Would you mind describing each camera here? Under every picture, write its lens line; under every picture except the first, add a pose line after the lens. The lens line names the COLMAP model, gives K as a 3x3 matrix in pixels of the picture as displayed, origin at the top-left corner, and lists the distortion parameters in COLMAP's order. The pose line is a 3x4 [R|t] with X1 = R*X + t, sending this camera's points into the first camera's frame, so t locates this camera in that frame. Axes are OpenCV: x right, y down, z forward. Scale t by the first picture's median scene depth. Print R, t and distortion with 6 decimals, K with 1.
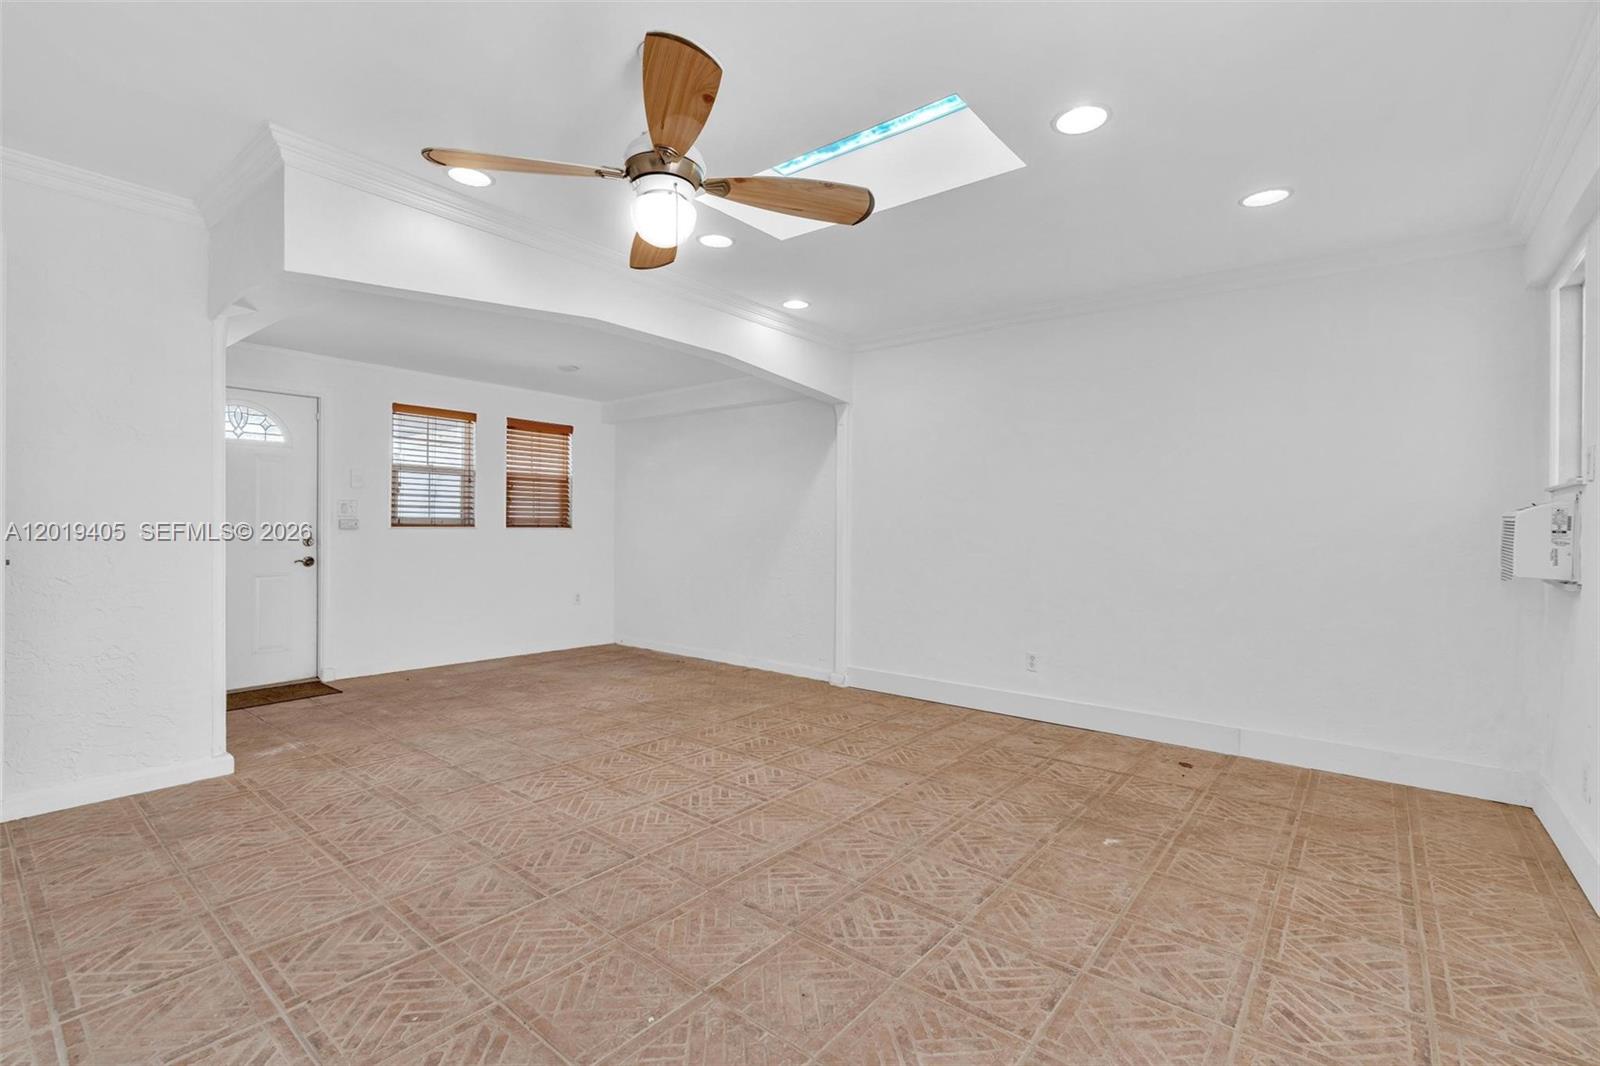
lens RADIAL K [[721.2, 0, 796.9], [0, 721.2, 527.9], [0, 0, 1]] dist [-0.003692, 0.001270]
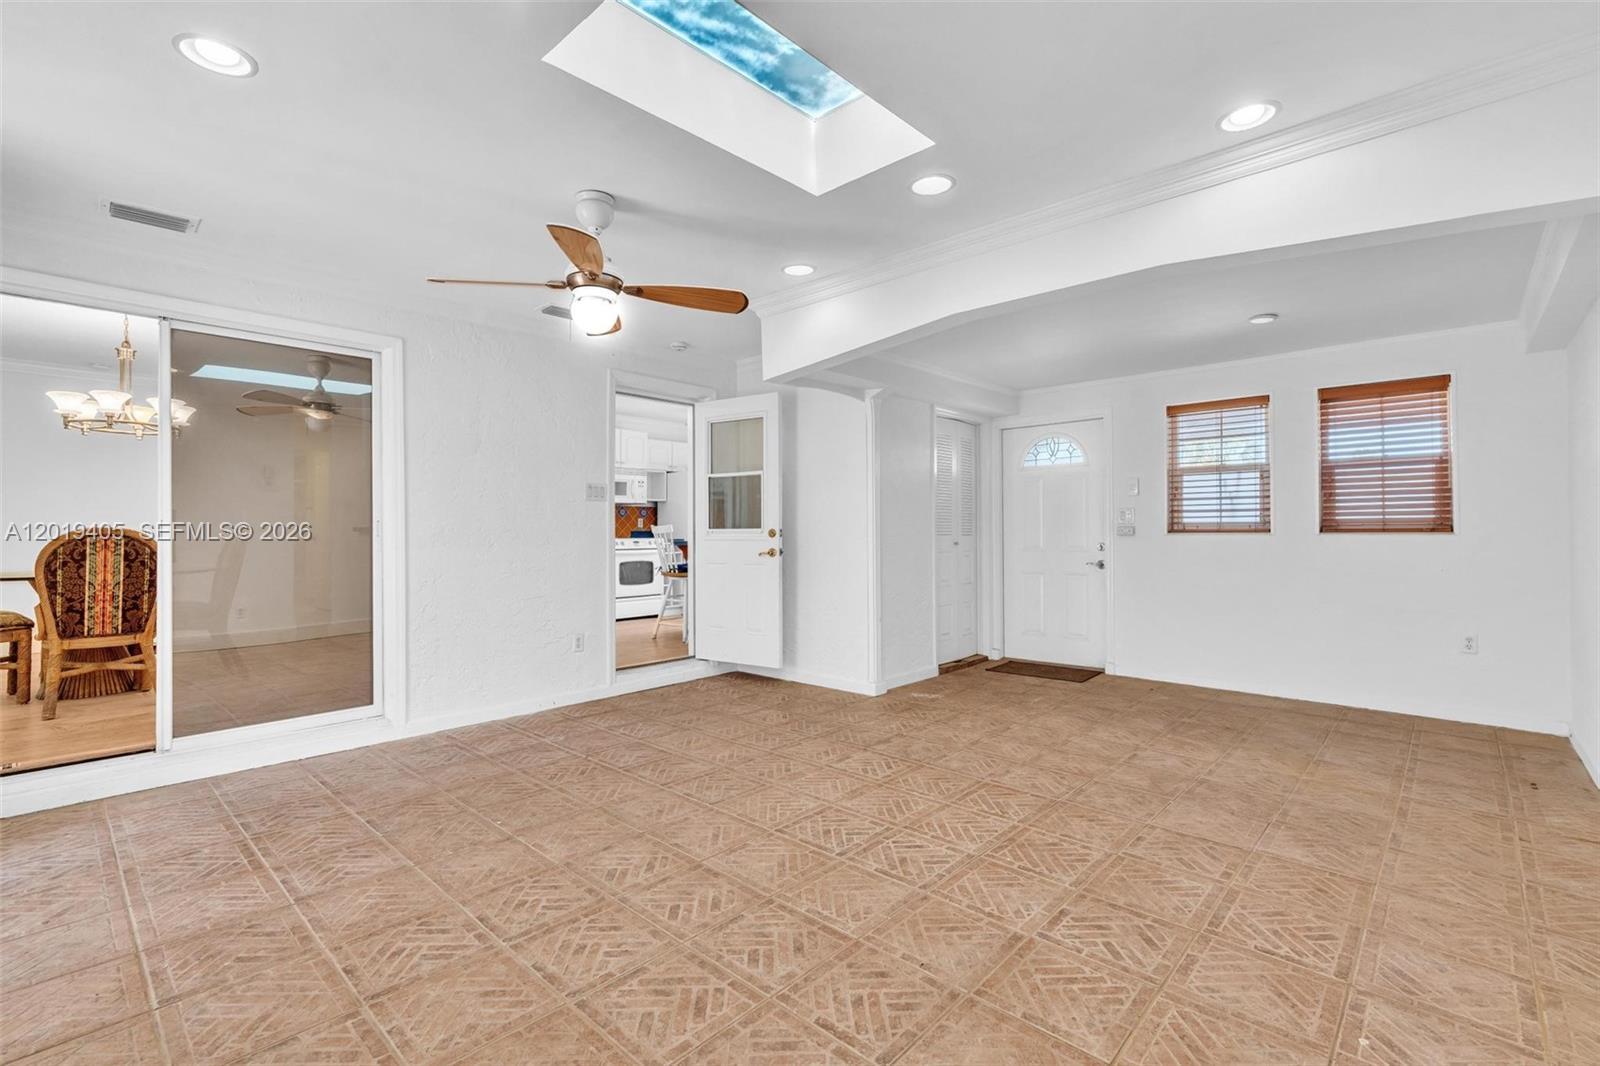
lens RADIAL K [[721.2, 0, 796.9], [0, 721.2, 527.9], [0, 0, 1]] dist [-0.003692, 0.001270]
pose [[-0.073035, -0.016893, -0.997186, 0.745927], [0.003484, 0.999846, -0.017193, 0.010788], [0.997323, -0.004730, -0.072965, 0.940787]]
